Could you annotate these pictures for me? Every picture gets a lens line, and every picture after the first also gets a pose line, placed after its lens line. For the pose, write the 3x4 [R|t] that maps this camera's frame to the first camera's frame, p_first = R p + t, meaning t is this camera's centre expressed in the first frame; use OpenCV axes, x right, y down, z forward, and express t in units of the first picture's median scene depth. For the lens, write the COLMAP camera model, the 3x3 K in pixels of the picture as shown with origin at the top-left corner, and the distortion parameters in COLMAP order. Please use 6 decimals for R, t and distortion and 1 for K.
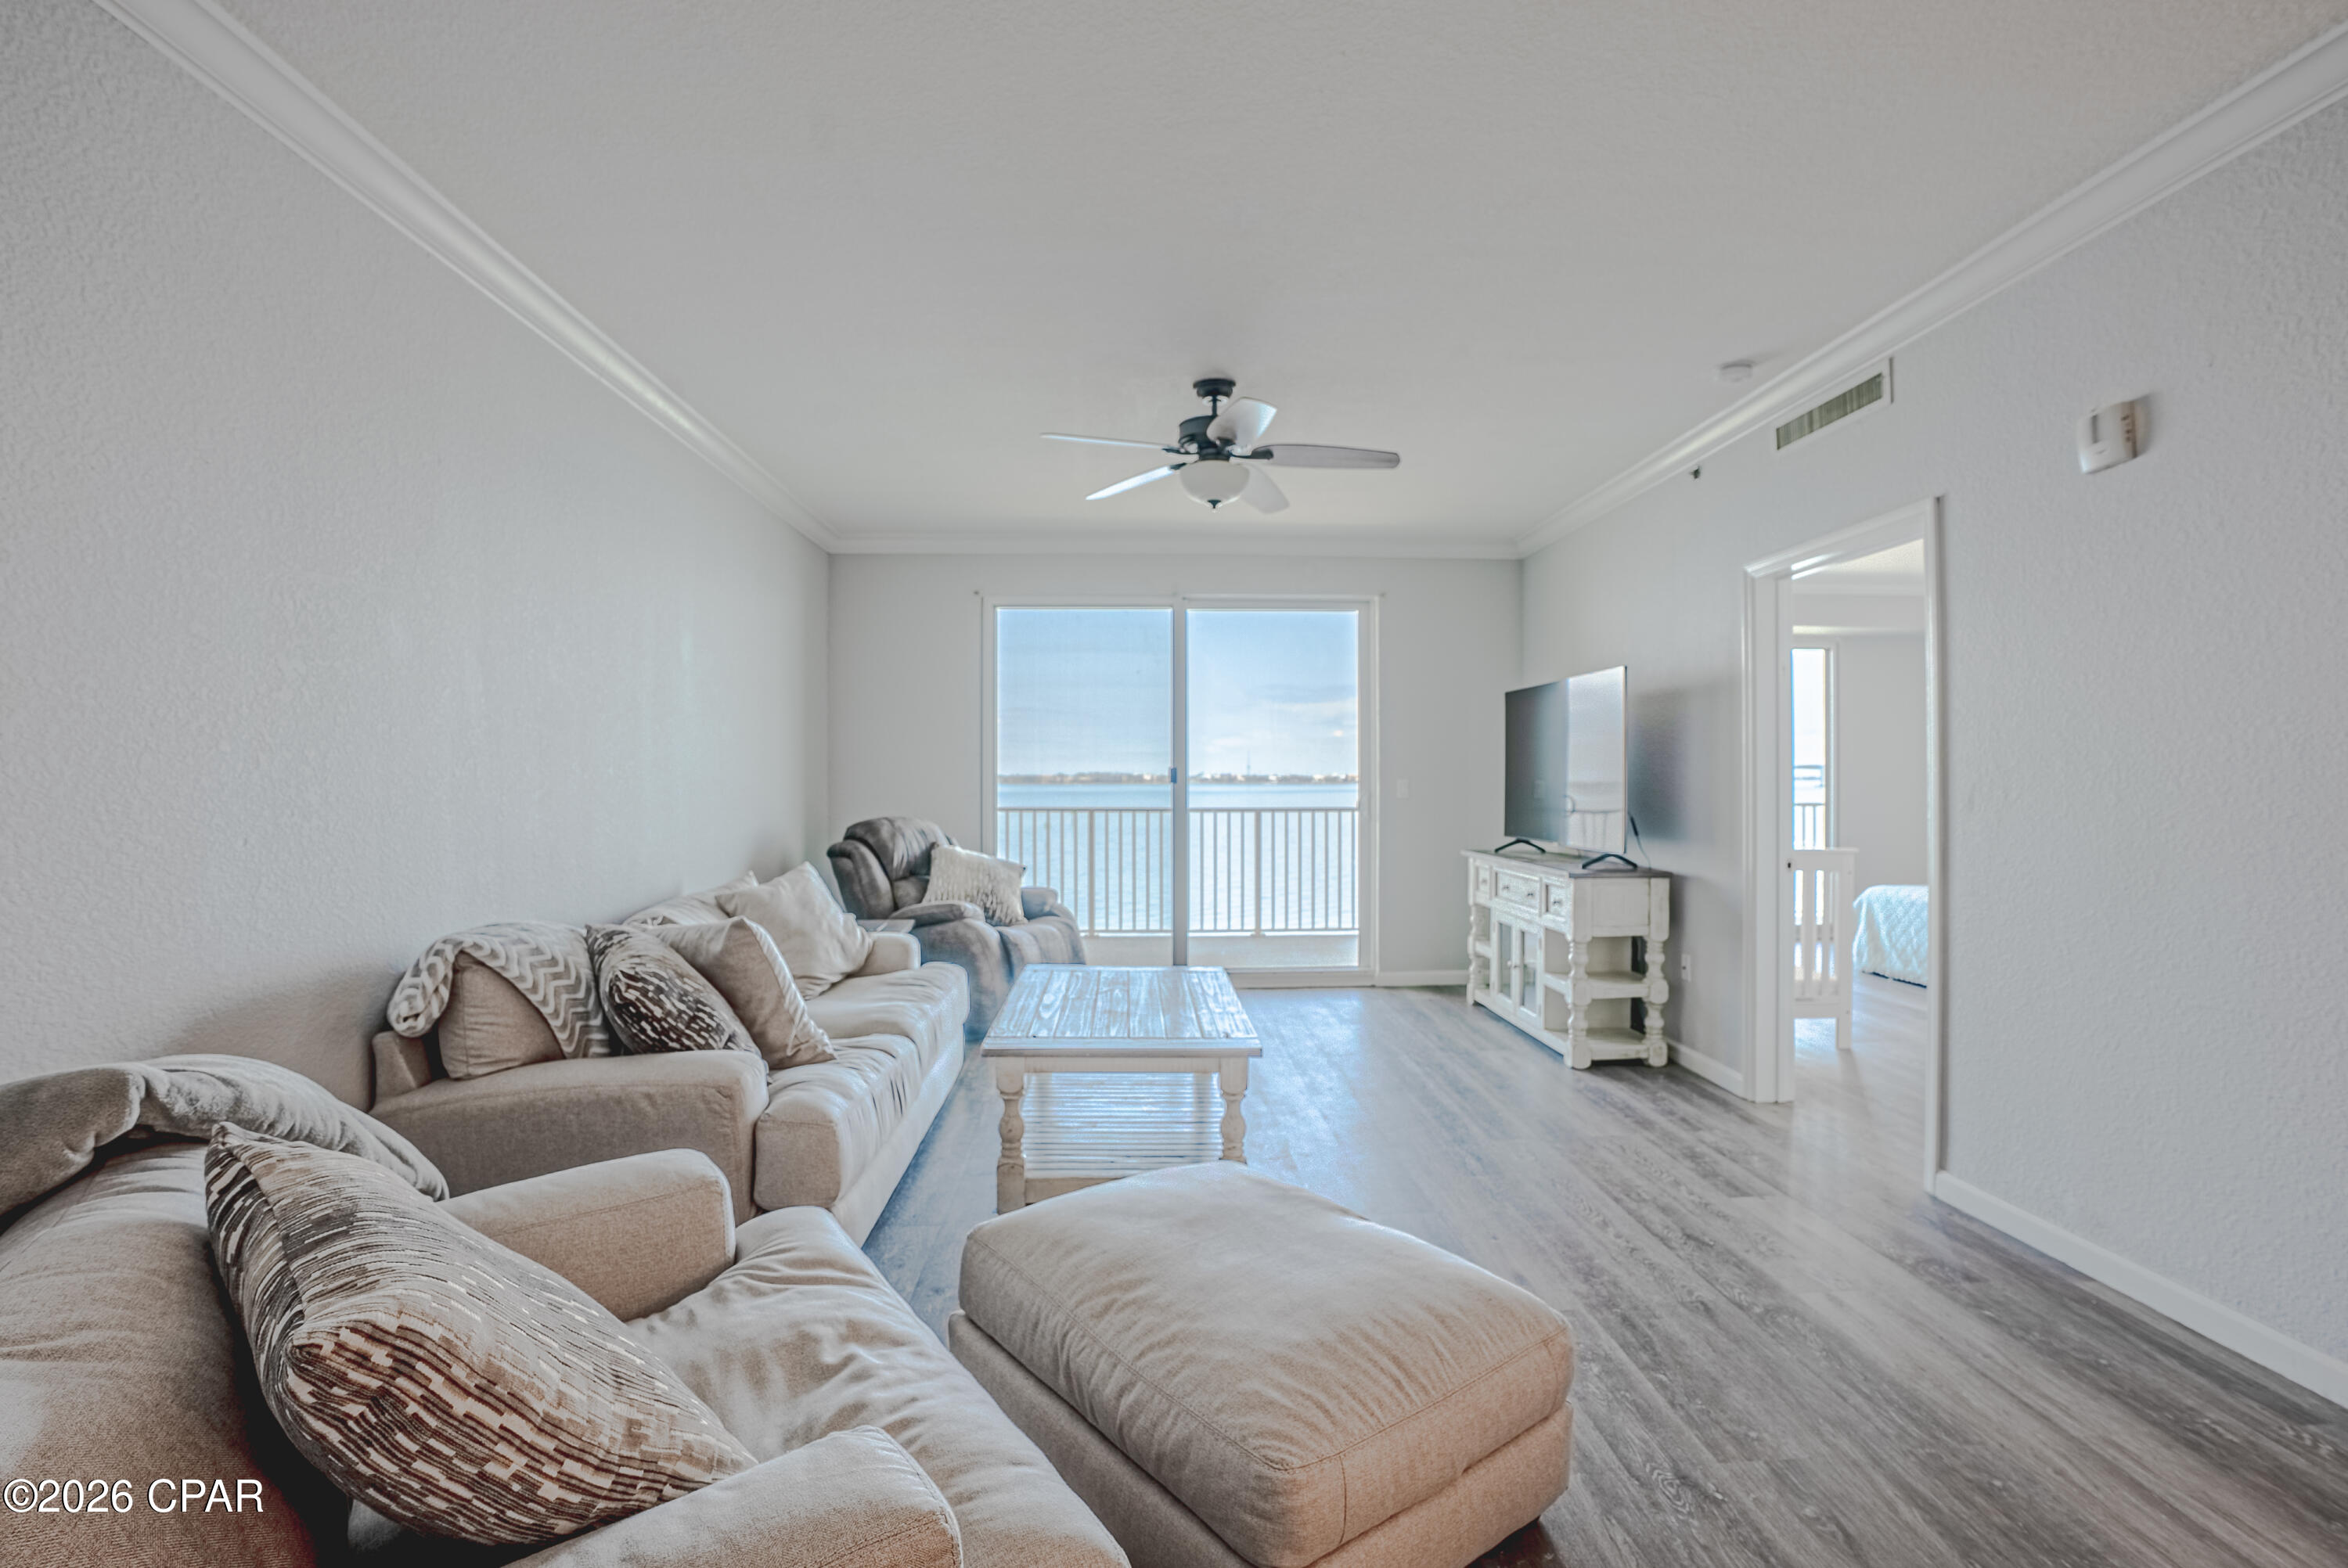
lens RADIAL K [[1091.2, 0, 1177.8], [0, 1091.2, 779.1], [0, 0, 1]] dist [-0.081216, 0.035303]
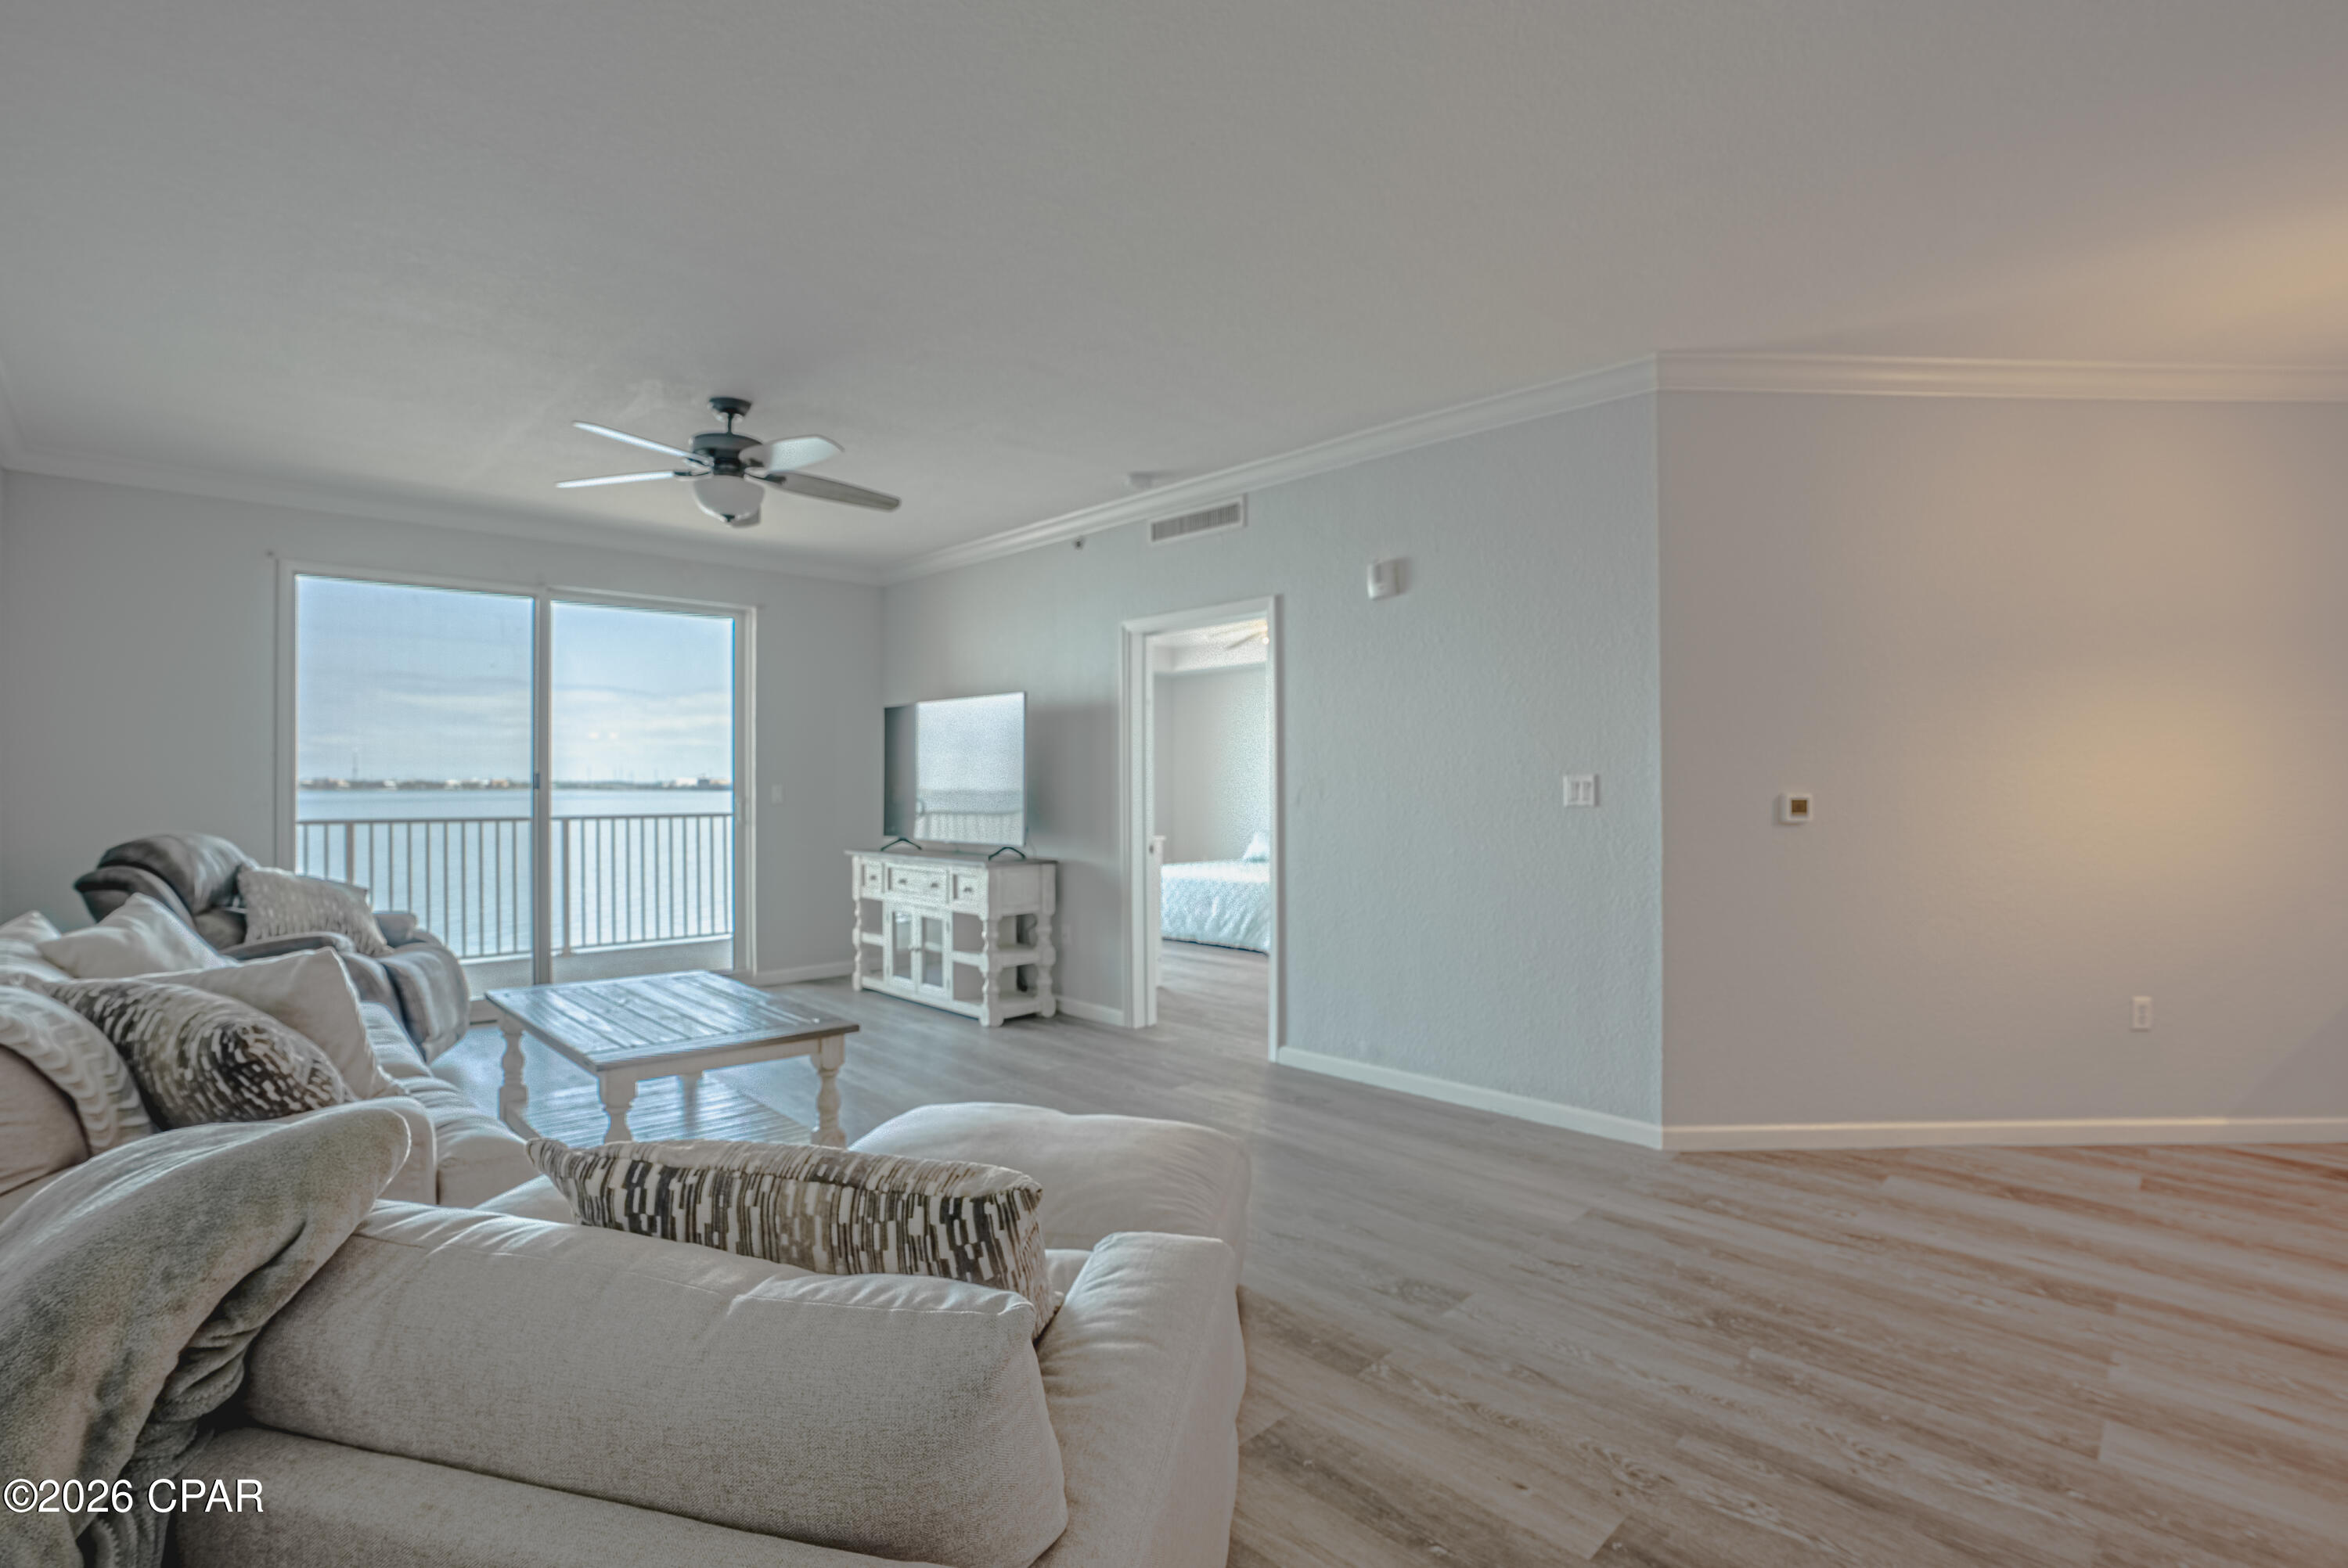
lens RADIAL K [[1091.2, 0, 1177.8], [0, 1091.2, 779.1], [0, 0, 1]] dist [-0.081216, 0.035303]
pose [[0.741589, 0.003255, 0.670846, -0.285265], [0.000235, 0.999987, -0.005112, -0.000467], [-0.670854, 0.003949, 0.741579, -0.034732]]
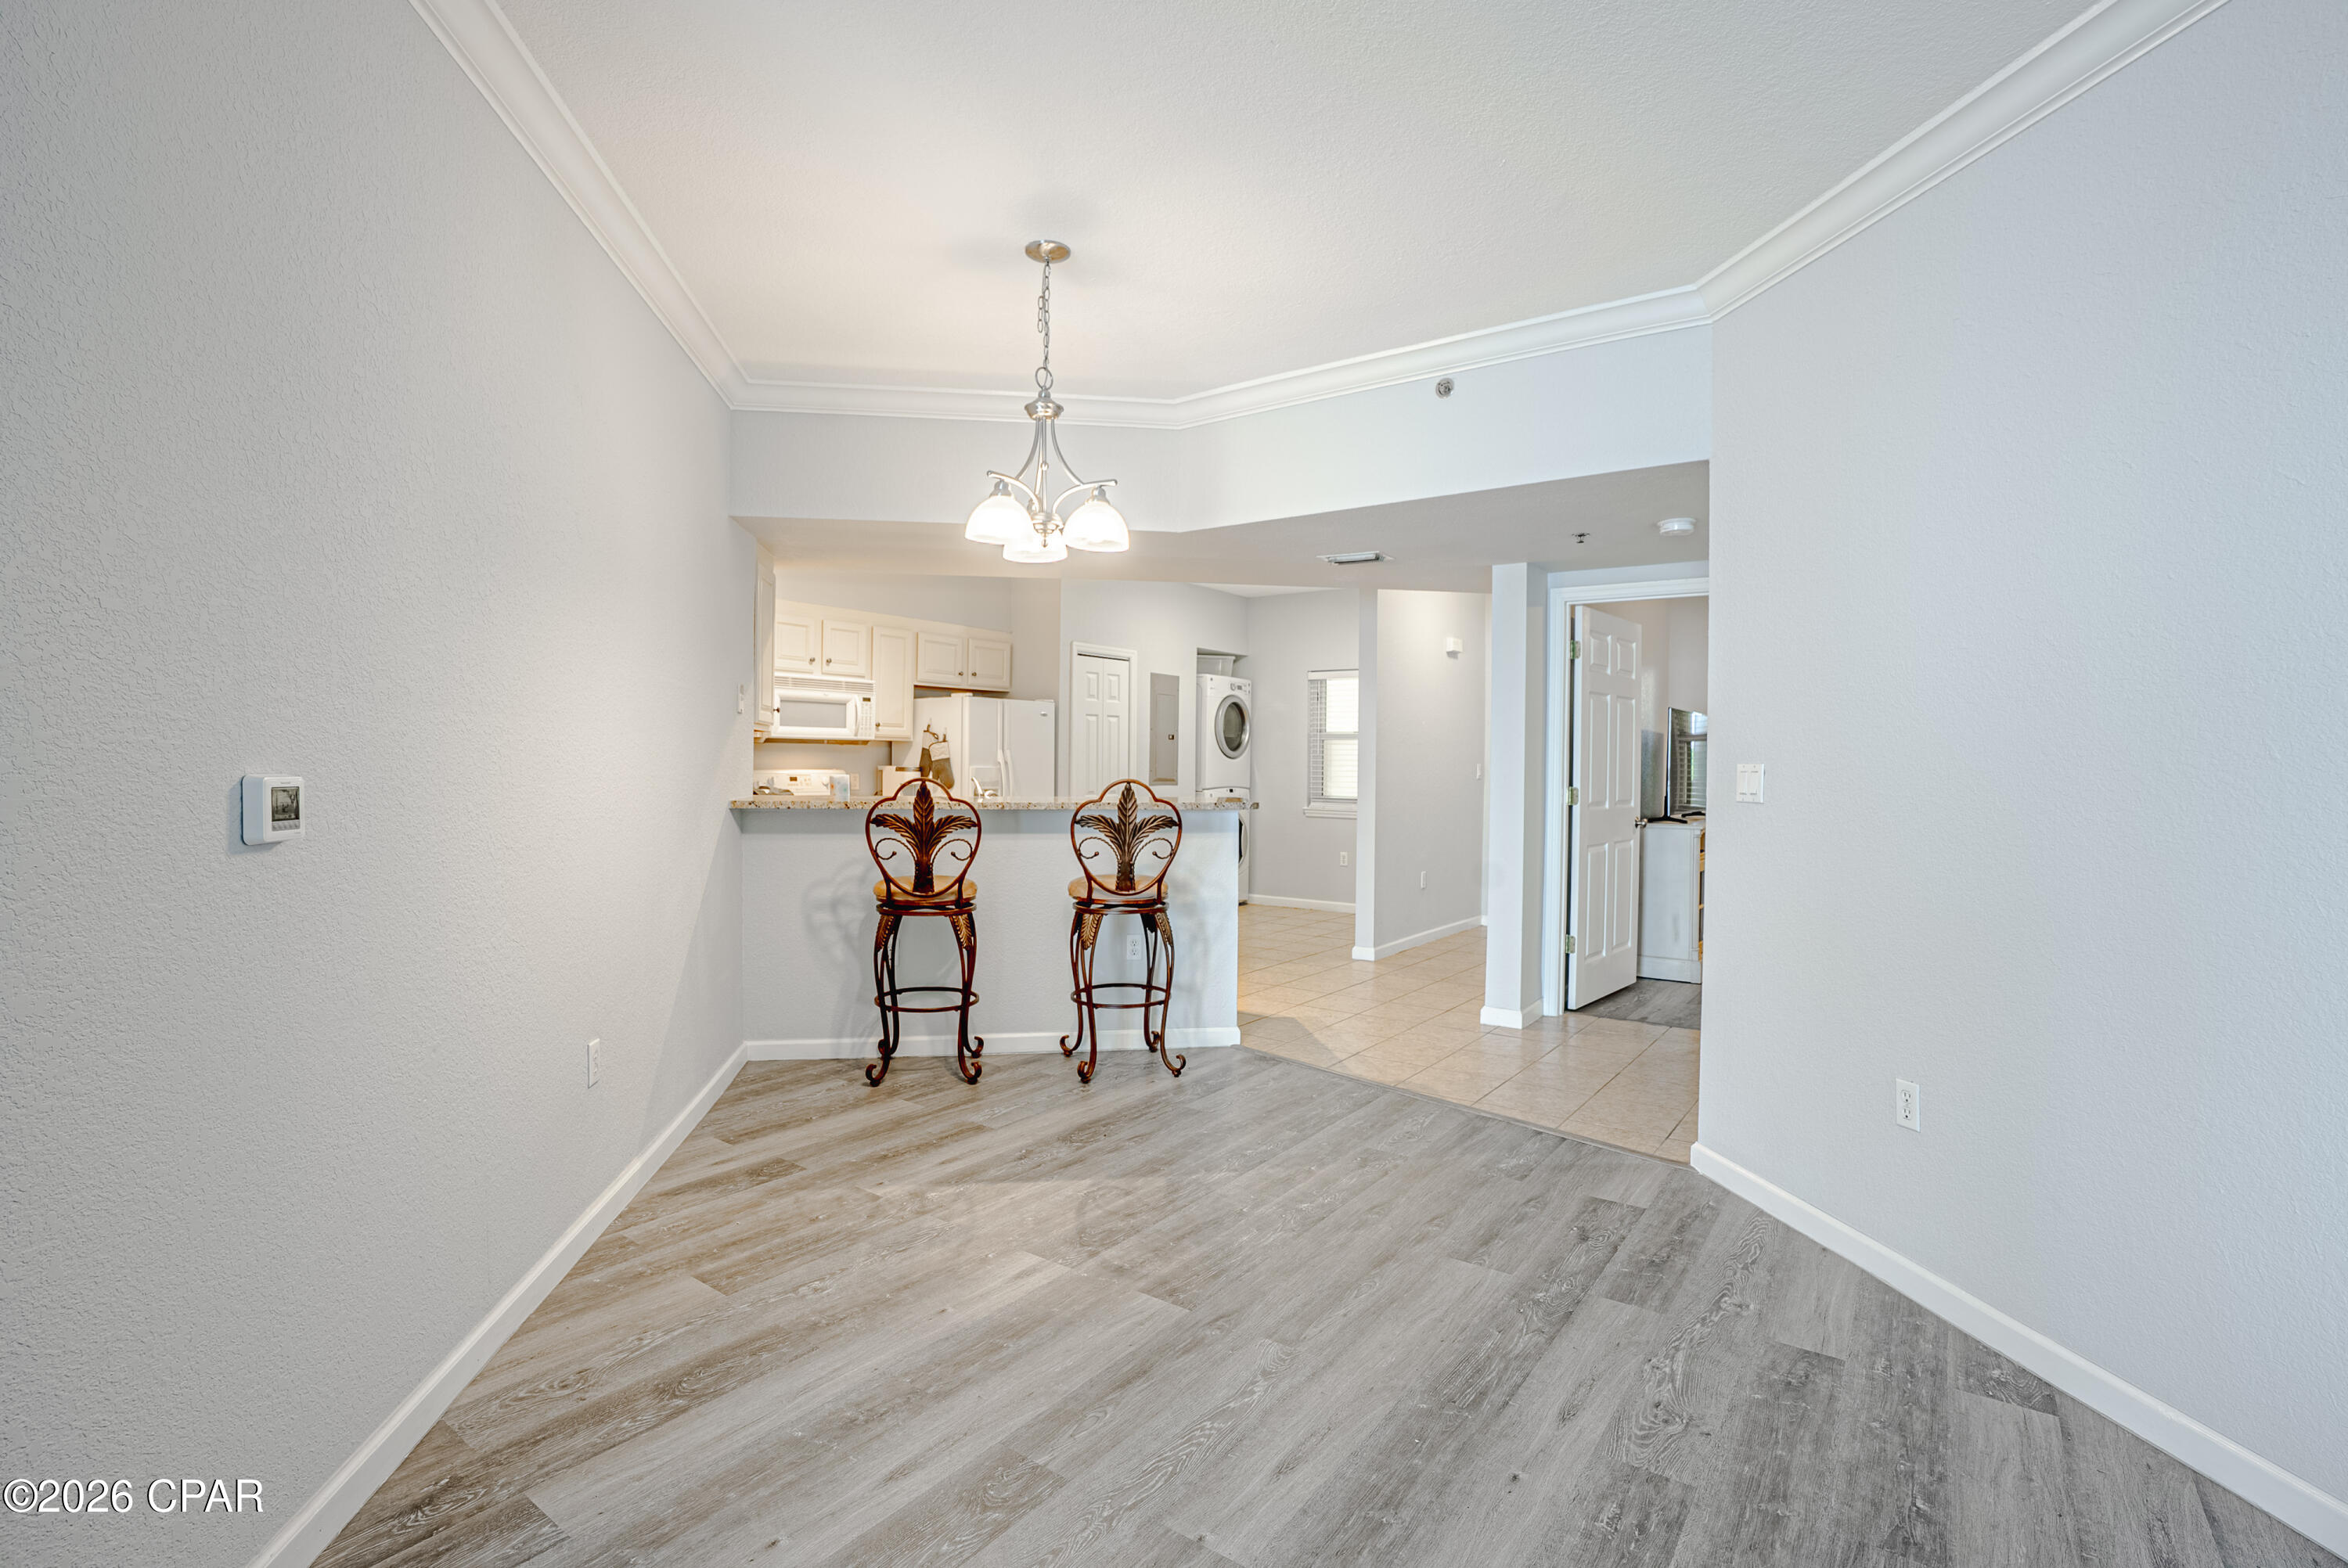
lens RADIAL K [[1080.4, 0, 1186.7], [0, 1080.4, 787.7], [0, 0, 1]] dist [-0.062899, 0.000115]
pose [[-0.785531, -0.021082, 0.618462, 0.155623], [-0.009286, 0.999709, 0.022283, 0.000111], [-0.618752, 0.011761, -0.785498, 0.324547]]
